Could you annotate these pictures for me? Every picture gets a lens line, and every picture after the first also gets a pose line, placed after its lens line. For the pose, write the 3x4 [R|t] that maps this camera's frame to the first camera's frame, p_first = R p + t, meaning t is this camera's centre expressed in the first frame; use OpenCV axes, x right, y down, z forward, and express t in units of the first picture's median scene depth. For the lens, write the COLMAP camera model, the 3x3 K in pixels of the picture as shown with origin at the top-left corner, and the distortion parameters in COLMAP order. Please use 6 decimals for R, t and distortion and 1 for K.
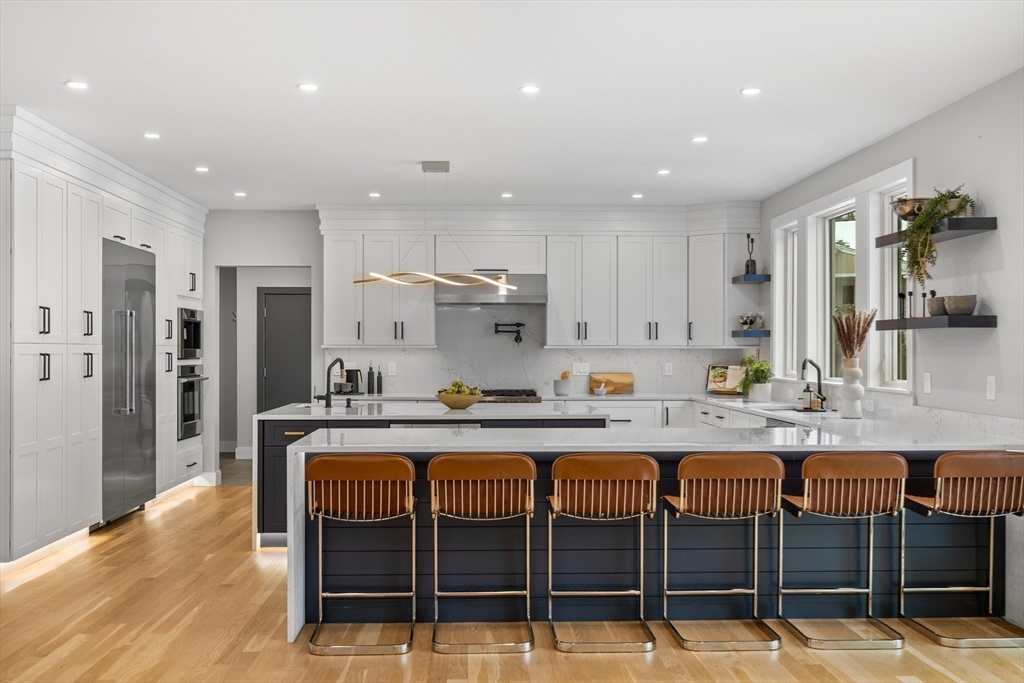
lens RADIAL K [[1007.1, 0, 492.0], [0, 1007.1, 344.7], [0, 0, 1]] dist [-0.006515, -0.009492]
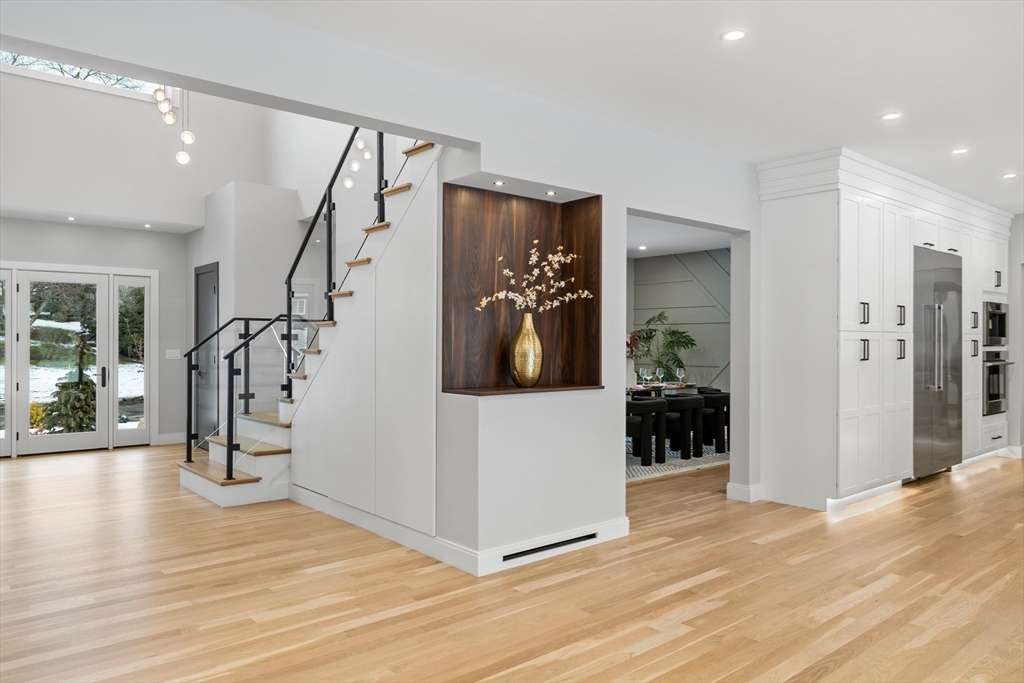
lens RADIAL K [[705.3, 0, 512.0], [0, 705.3, 341.5], [0, 0, 1]] dist [0.002531, 0.000536]
pose [[0.632715, 0.003453, -0.774377, -0.030706], [0.001287, 0.999984, 0.005510, 0.005160], [0.774384, -0.004483, 0.632701, 0.076768]]
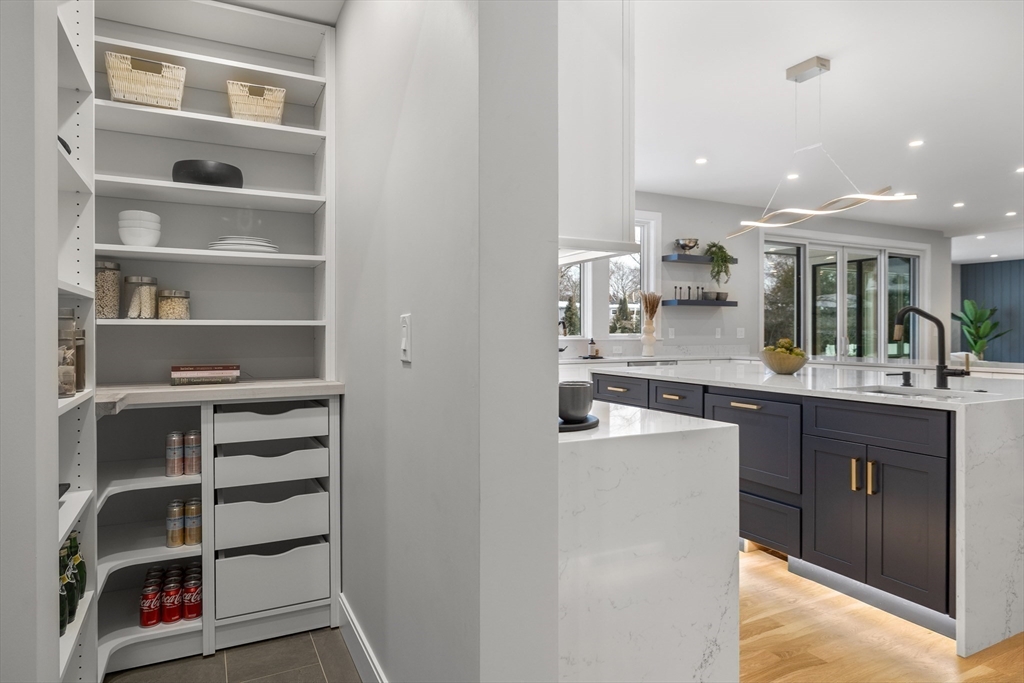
lens RADIAL K [[610.1, 0, 512.0], [0, 610.1, 341.5], [0, 0, 1]] dist [-0.002663, -0.000566]
pose [[-0.439005, -0.014665, 0.898365, -0.305243], [-0.005816, 0.999892, 0.013481, 0.025185], [-0.898466, 0.000693, -0.439043, 1.138205]]
